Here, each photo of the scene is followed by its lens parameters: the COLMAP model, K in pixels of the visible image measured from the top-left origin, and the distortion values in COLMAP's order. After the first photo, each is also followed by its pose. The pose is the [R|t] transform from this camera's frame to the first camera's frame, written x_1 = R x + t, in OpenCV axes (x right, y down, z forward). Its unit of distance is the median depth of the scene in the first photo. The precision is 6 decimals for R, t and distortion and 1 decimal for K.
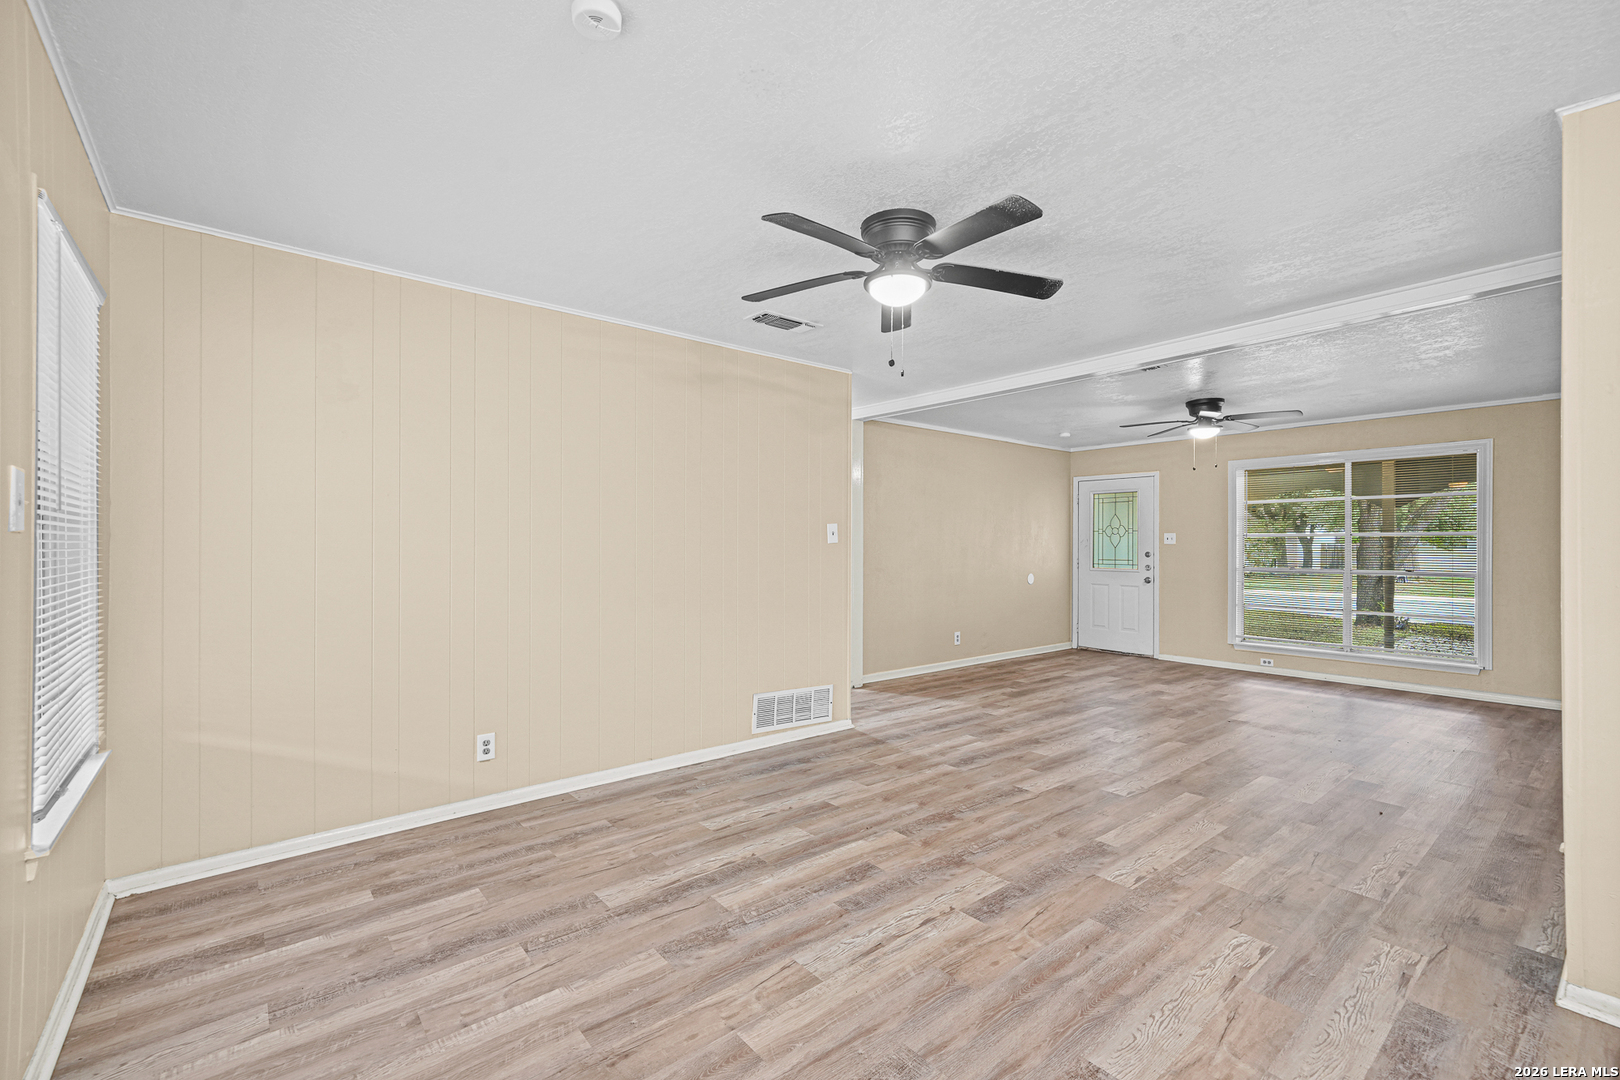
lens RADIAL K [[694.4, 0, 810.2], [0, 694.4, 544.1], [0, 0, 1]] dist [0.003327, 0.001938]
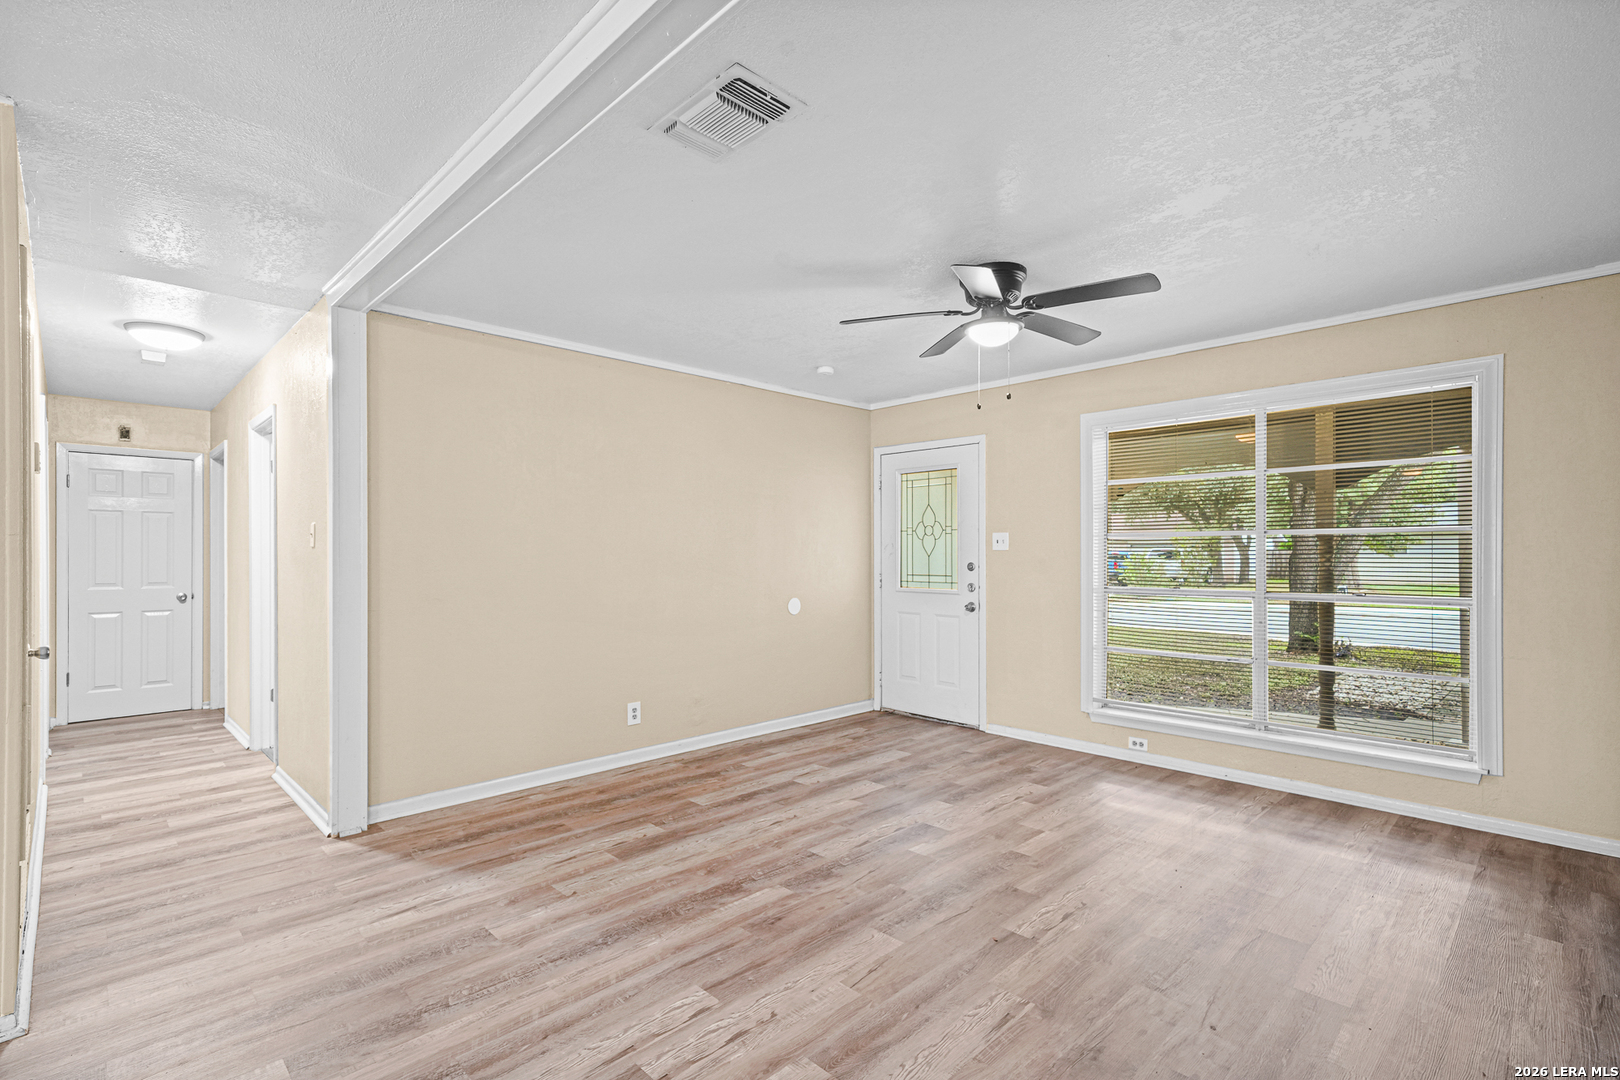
lens RADIAL K [[755.5, 0, 805.5], [0, 755.5, 554.1], [0, 0, 1]] dist [0.012533, 0.002713]
pose [[0.995943, -0.005146, 0.089843, 0.505567], [0.004925, 0.999984, 0.002673, 0.001810], [-0.089855, -0.002220, 0.995952, 0.602477]]
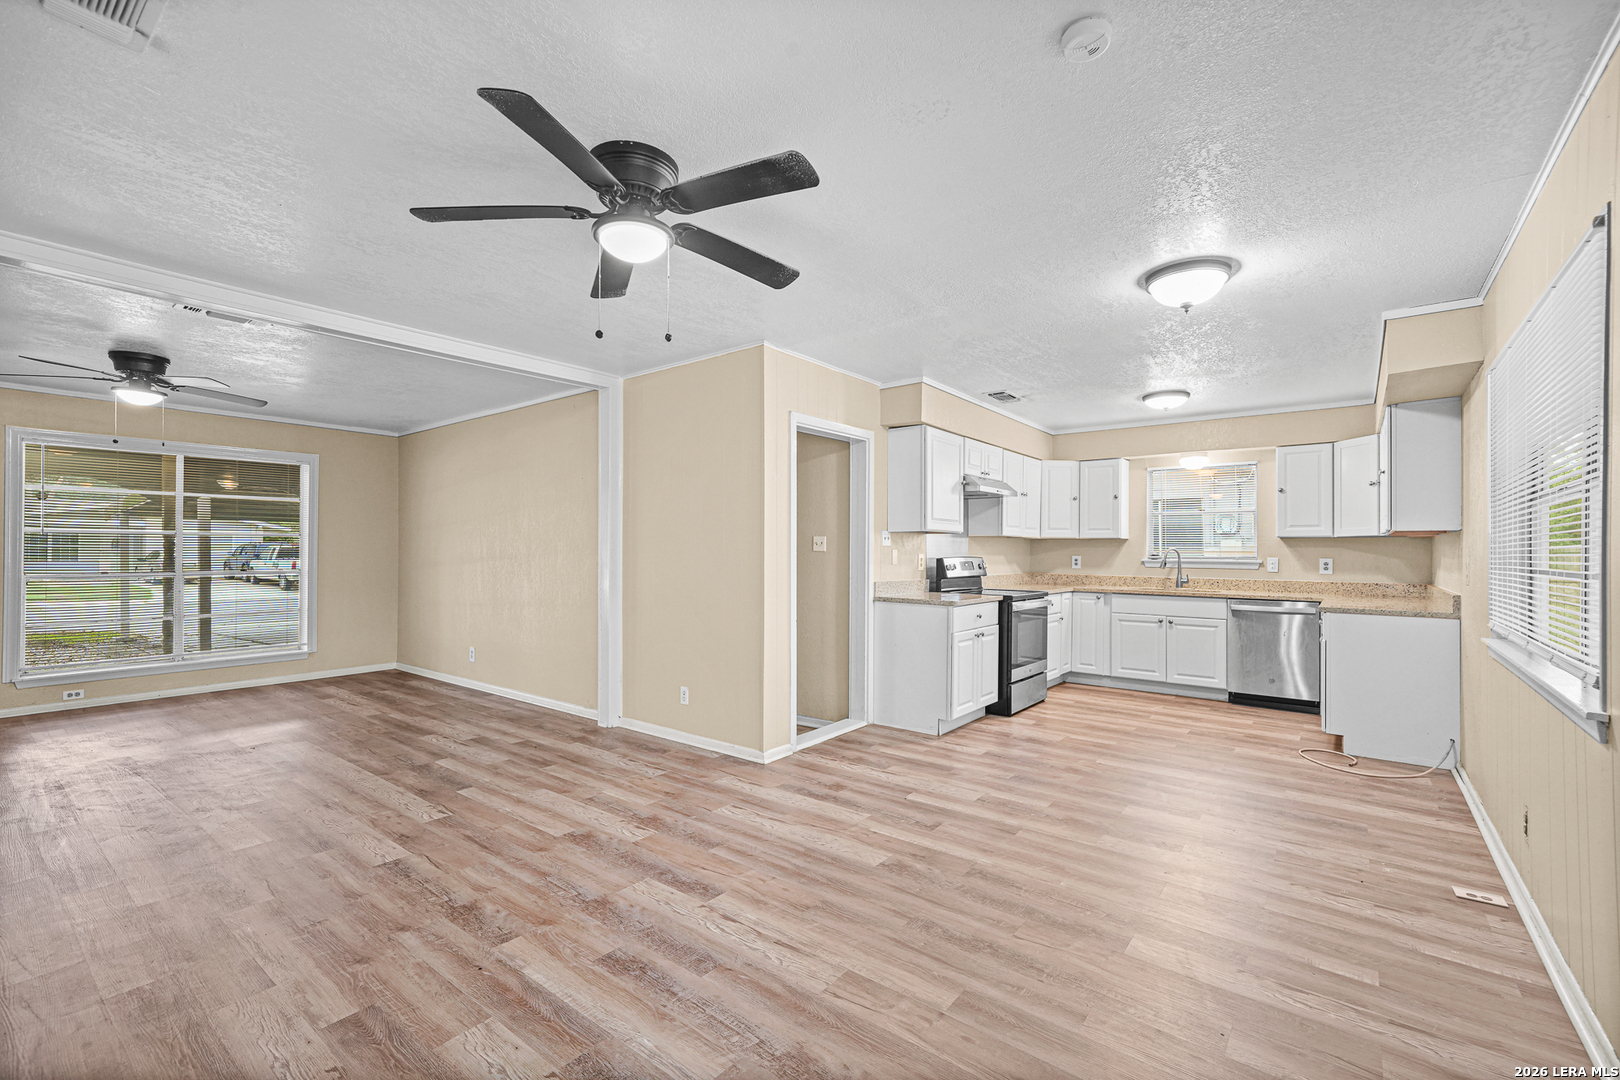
lens RADIAL K [[694.4, 0, 804.6], [0, 694.4, 545.8], [0, 0, 1]] dist [0.003327, 0.001938]
pose [[-0.211841, 0.003776, 0.977297, -0.454920], [-0.006072, 0.999968, -0.005180, 0.002994], [-0.977285, -0.007032, -0.211811, 0.598153]]
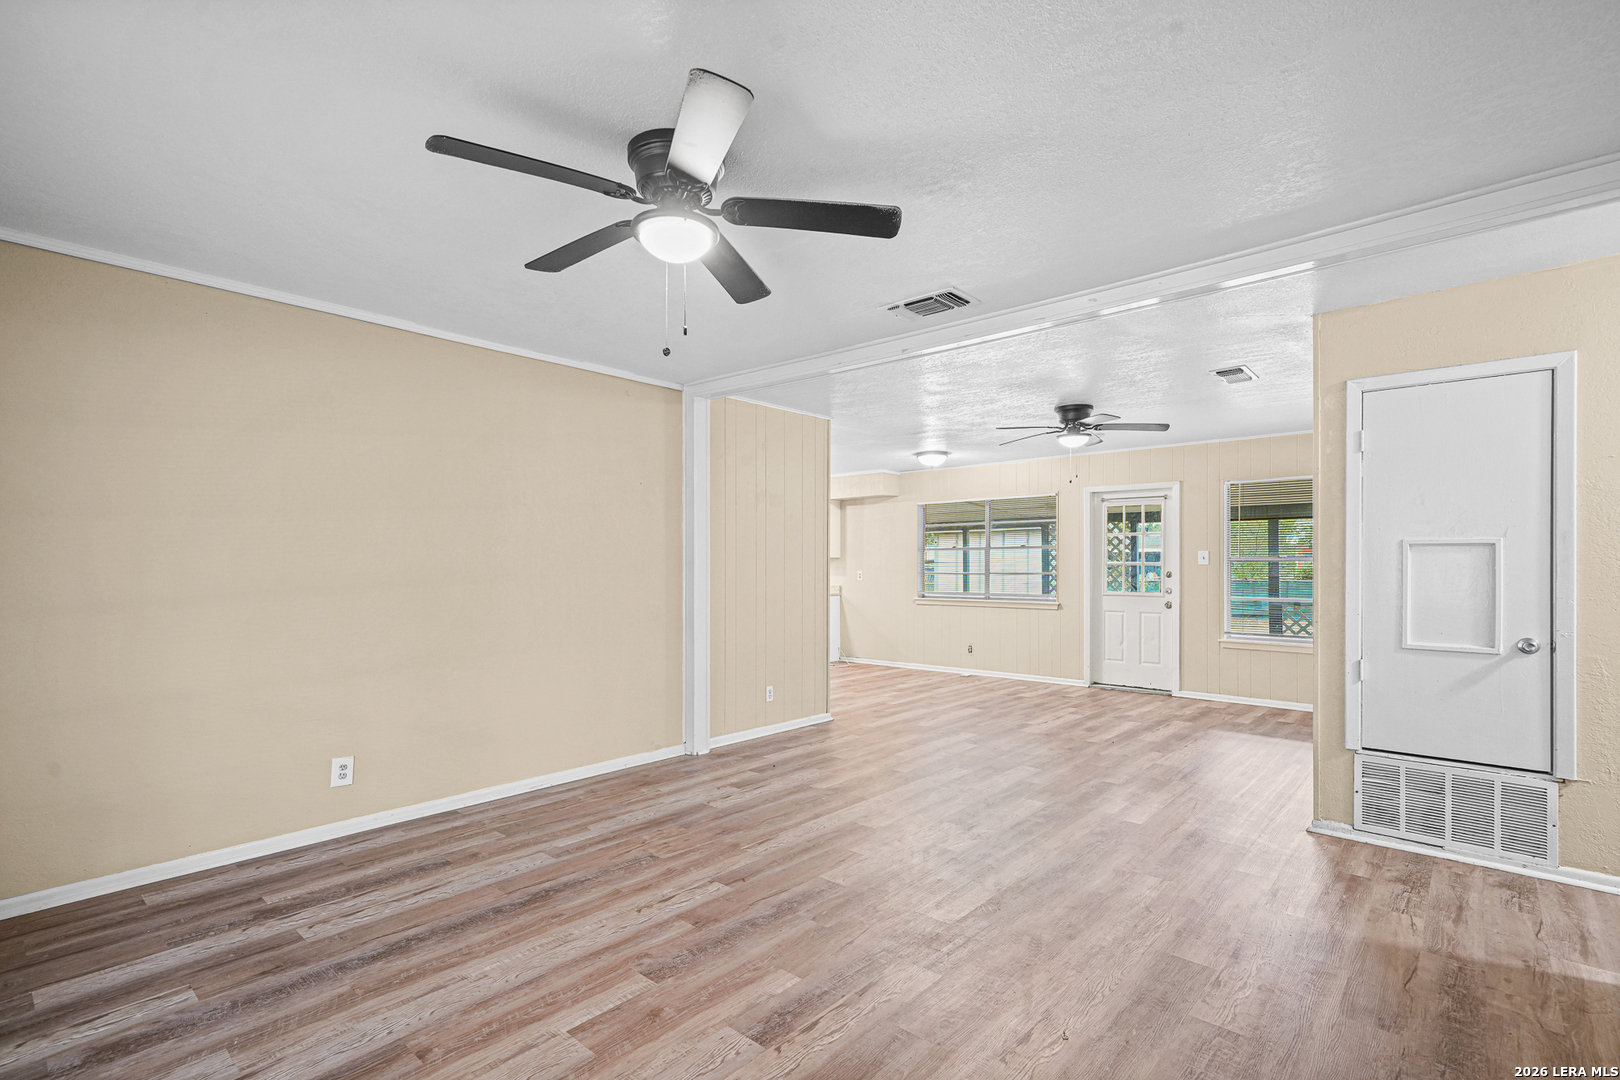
lens RADIAL K [[755.5, 0, 815.9], [0, 755.5, 569.7], [0, 0, 1]] dist [0.012533, 0.002713]
pose [[-0.985880, -0.005617, -0.167357, 0.753033], [-0.005949, 0.999981, 0.001484, 0.007042], [0.167346, 0.002459, -0.985895, 1.862362]]
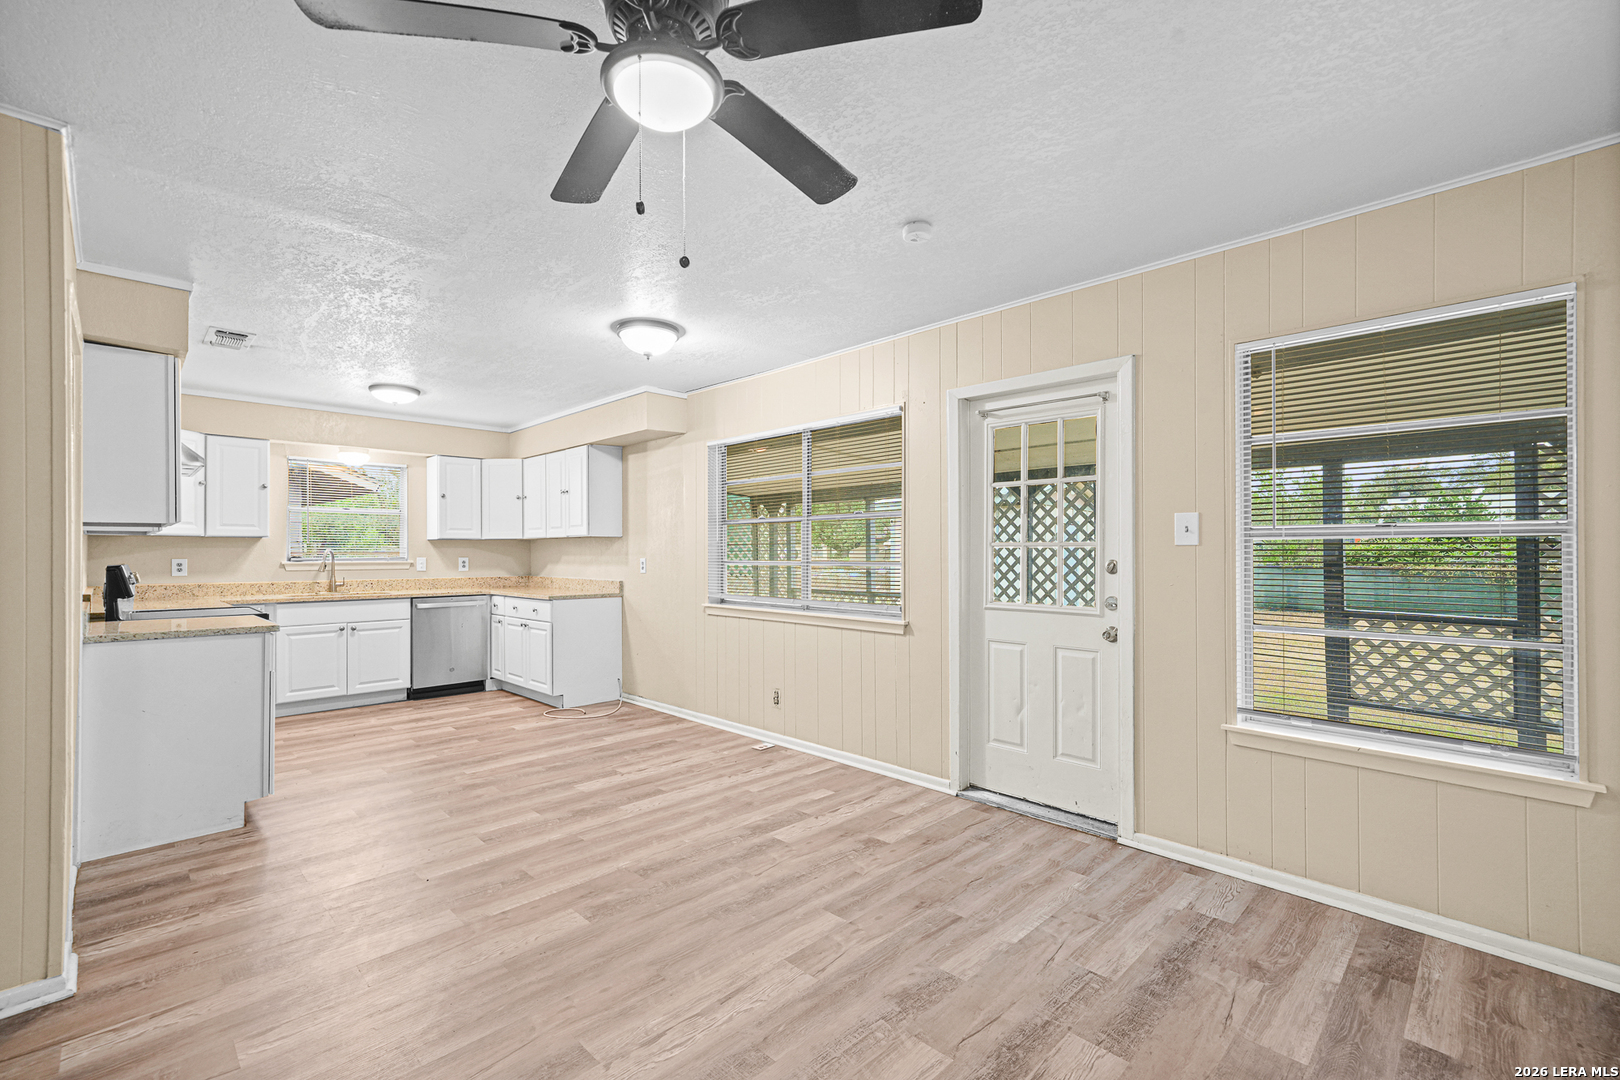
lens RADIAL K [[694.4, 0, 814.1], [0, 694.4, 550.5], [0, 0, 1]] dist [0.003327, 0.001938]
pose [[-0.995039, -0.000606, -0.099479, 0.036736], [-0.000491, 0.999999, -0.001185, -0.000013], [0.099480, -0.001130, -0.995039, 0.963300]]
